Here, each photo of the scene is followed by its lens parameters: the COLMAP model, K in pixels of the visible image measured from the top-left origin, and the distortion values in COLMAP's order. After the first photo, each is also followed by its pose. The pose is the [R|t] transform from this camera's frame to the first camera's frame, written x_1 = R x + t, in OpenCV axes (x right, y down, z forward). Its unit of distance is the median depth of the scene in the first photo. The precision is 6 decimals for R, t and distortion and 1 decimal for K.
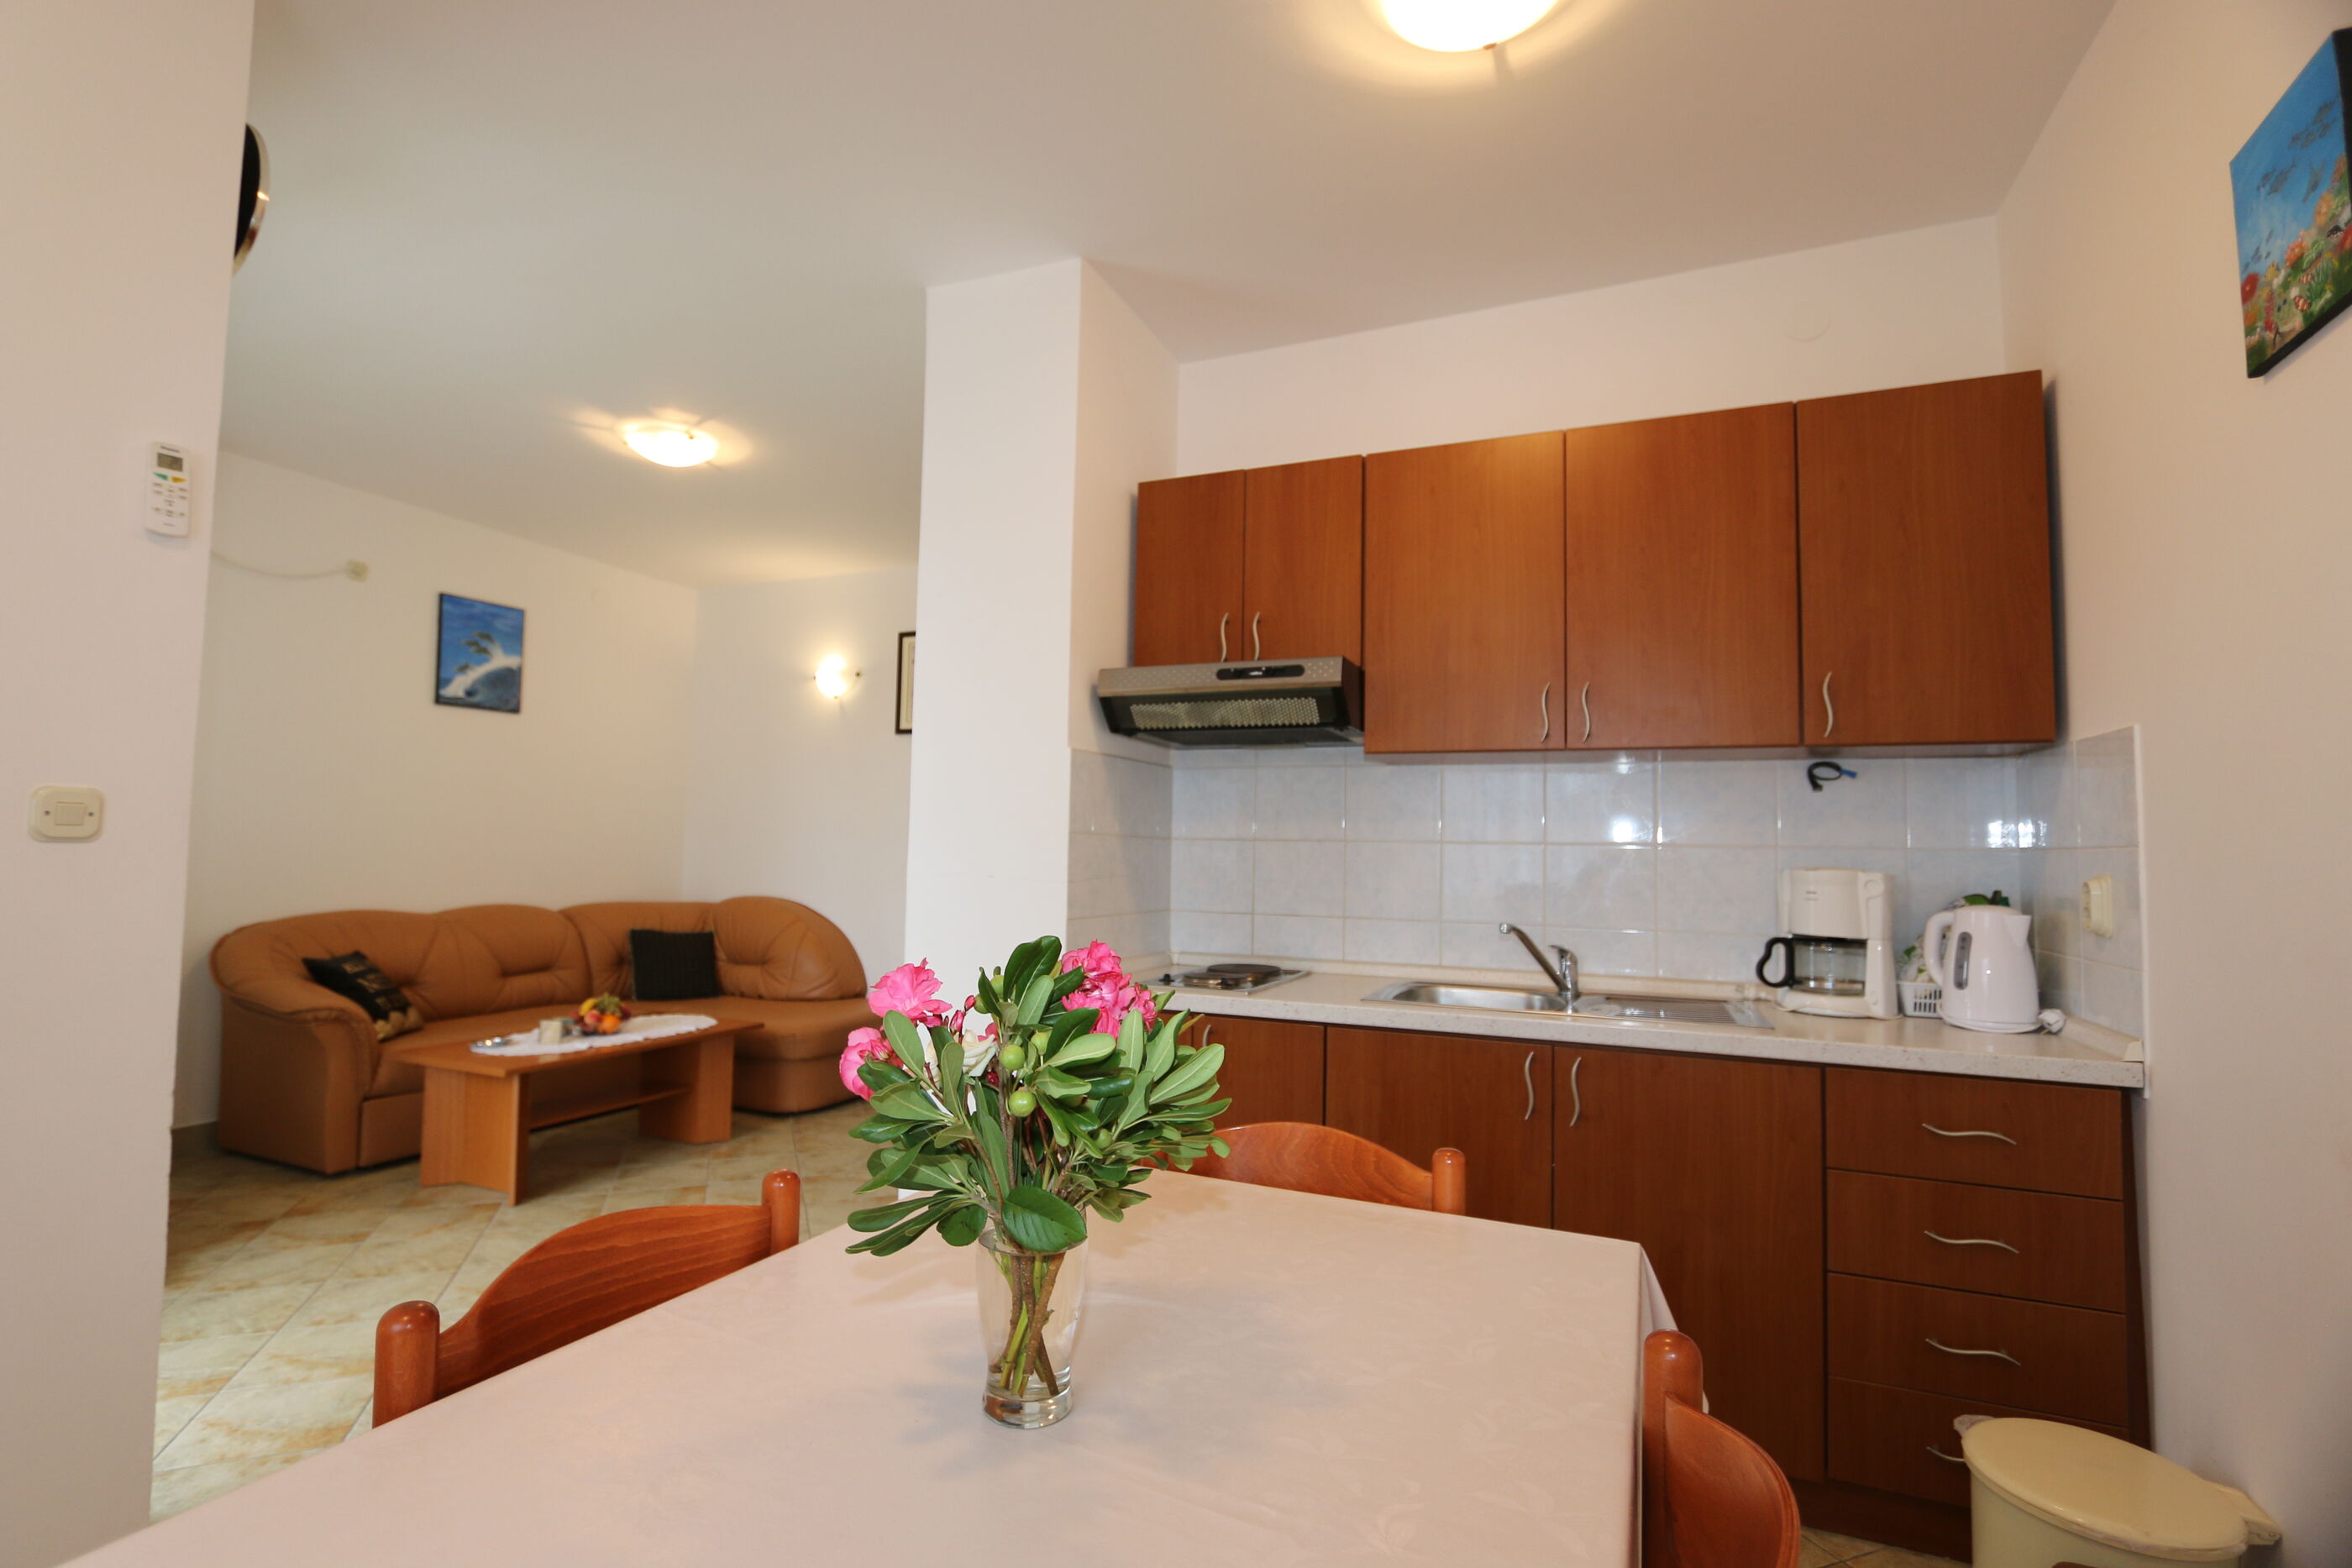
lens RADIAL K [[1082.6, 0, 1176.0], [0, 1082.6, 784.0], [0, 0, 1]] dist [0.000389, 0.000092]
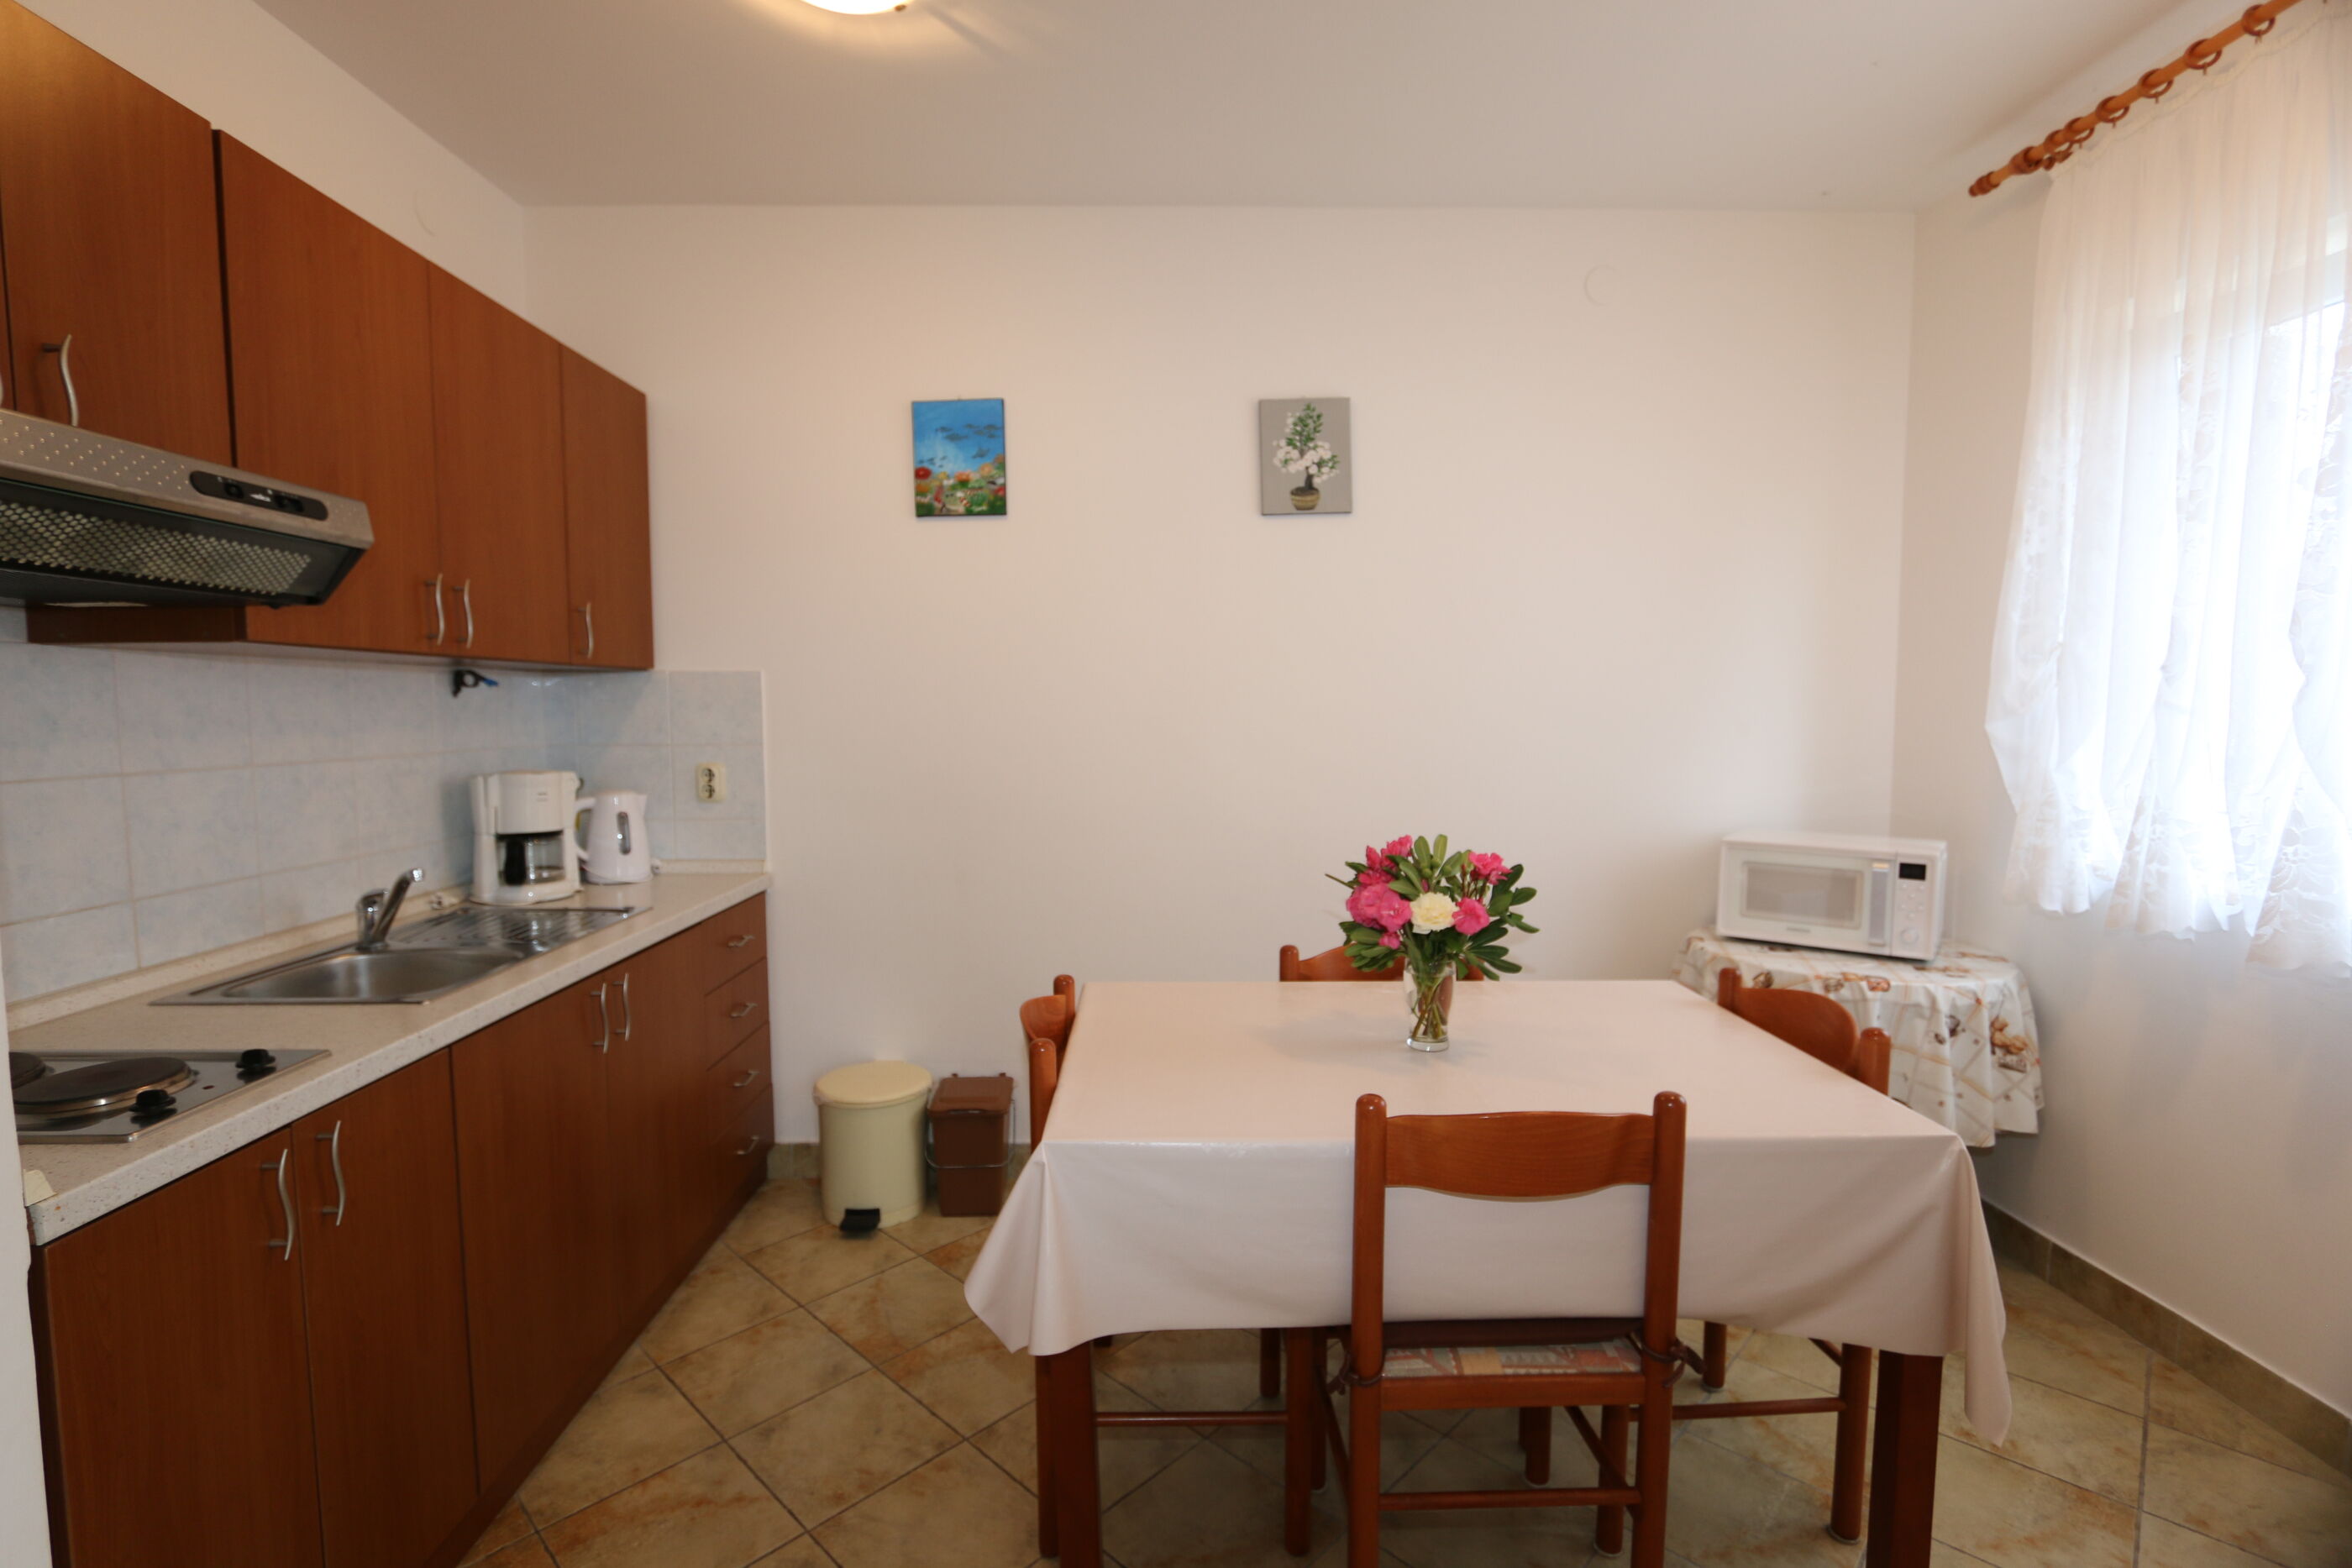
lens RADIAL K [[1082.6, 0, 1176.0], [0, 1082.6, 784.0], [0, 0, 1]] dist [0.000389, 0.000092]
pose [[-0.412360, -0.086702, 0.906886, -0.430990], [-0.066930, 0.995654, 0.064756, -0.016094], [-0.908559, -0.033996, -0.416371, 0.543214]]
